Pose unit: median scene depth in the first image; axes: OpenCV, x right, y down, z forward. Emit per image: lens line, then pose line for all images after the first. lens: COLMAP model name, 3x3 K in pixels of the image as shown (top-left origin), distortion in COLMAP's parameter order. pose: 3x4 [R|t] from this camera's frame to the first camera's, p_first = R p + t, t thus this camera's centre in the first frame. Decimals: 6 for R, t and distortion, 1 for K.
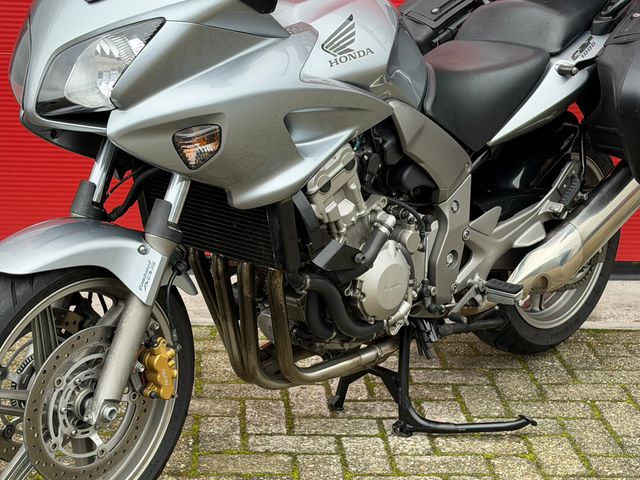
lens RADIAL K [[1327.4, 0, 322.1], [0, 1327.4, 244.1], [0, 0, 1]] dist [0.120717, 0.465910]
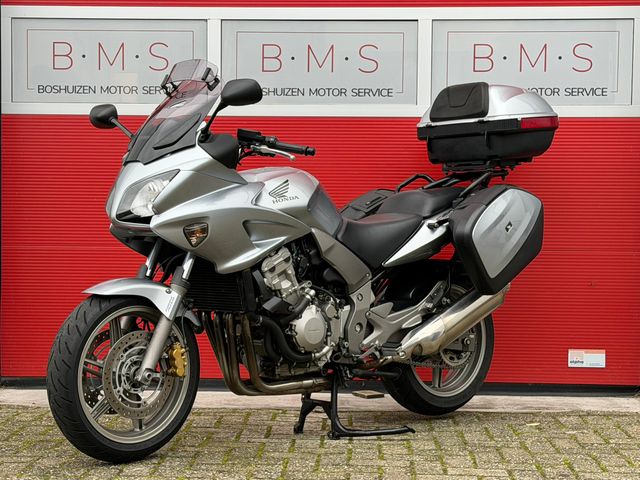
lens RADIAL K [[1327.4, 0, 322.1], [0, 1327.4, 244.1], [0, 0, 1]] dist [0.120717, 0.465910]
pose [[0.995260, -0.019156, -0.095346, 0.233694], [-0.005166, 0.968611, -0.248528, 0.358668], [0.097114, 0.247843, 0.963921, -0.727401]]
